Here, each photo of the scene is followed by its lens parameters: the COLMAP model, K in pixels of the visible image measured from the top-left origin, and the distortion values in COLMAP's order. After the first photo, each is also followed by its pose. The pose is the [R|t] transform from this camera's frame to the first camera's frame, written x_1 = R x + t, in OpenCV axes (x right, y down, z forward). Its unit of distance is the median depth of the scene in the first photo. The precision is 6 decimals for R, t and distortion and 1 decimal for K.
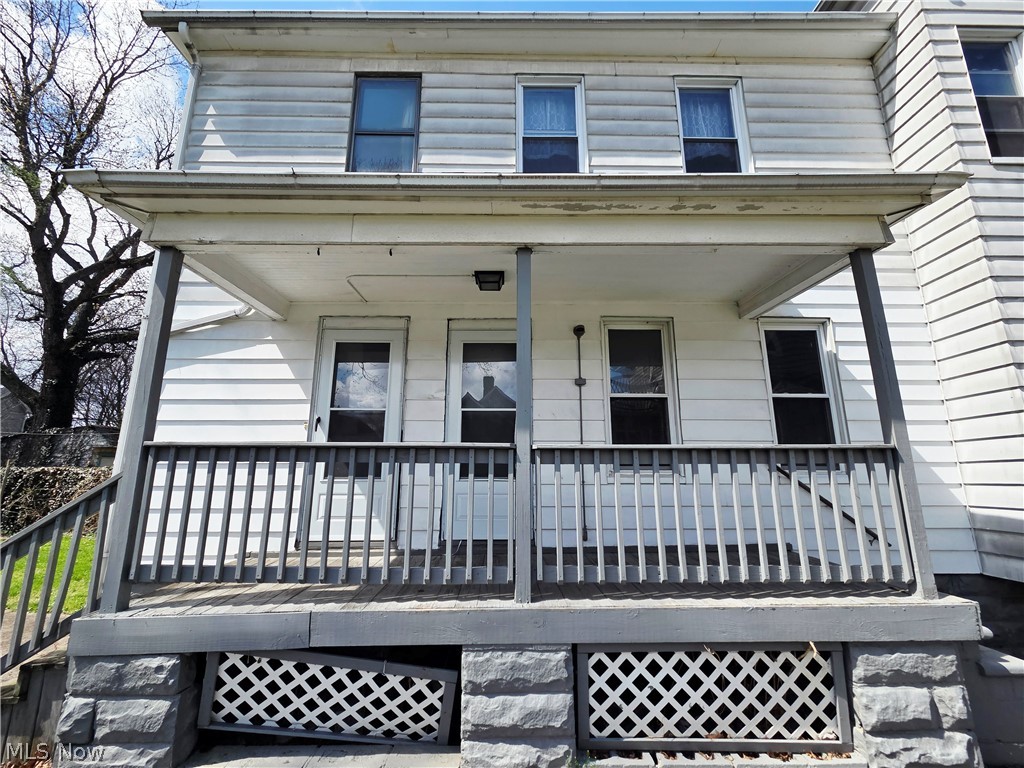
lens RADIAL K [[419.3, 0, 514.1], [0, 419.3, 383.6], [0, 0, 1]] dist [0.002355, -0.000145]
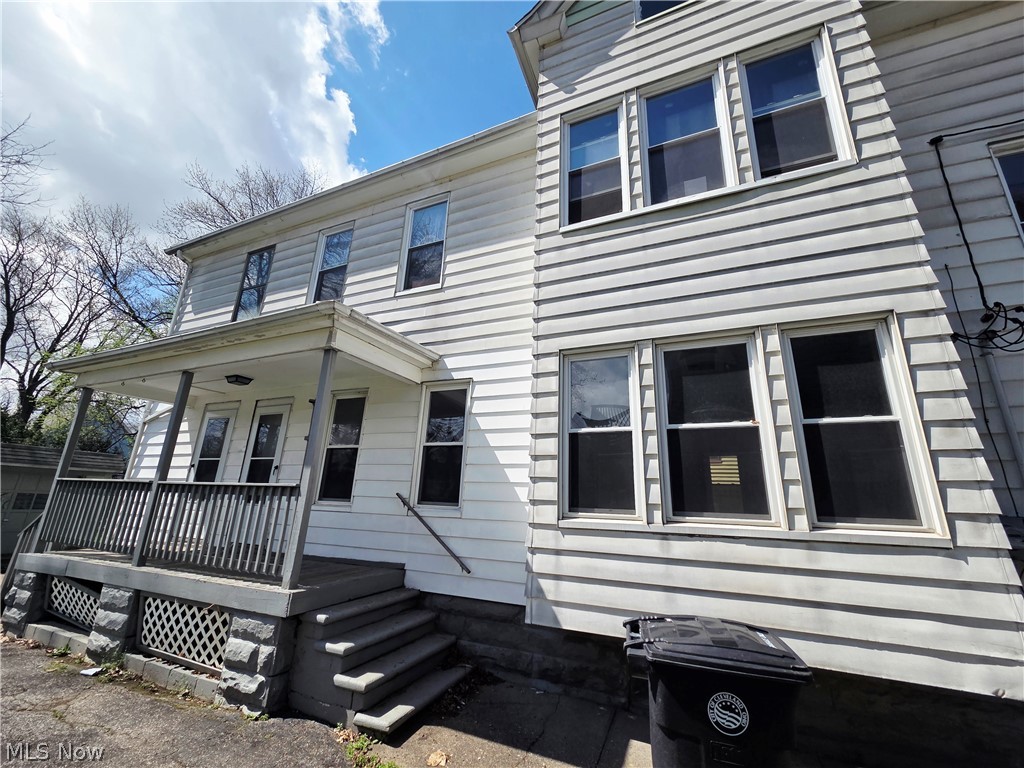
lens RADIAL K [[419.3, 0, 514.1], [0, 419.3, 383.6], [0, 0, 1]] dist [0.002355, -0.000145]
pose [[0.909867, -0.084337, -0.406239, 2.471016], [0.047884, 0.993925, -0.099098, -0.027818], [0.412129, 0.070714, 0.908377, -0.075938]]
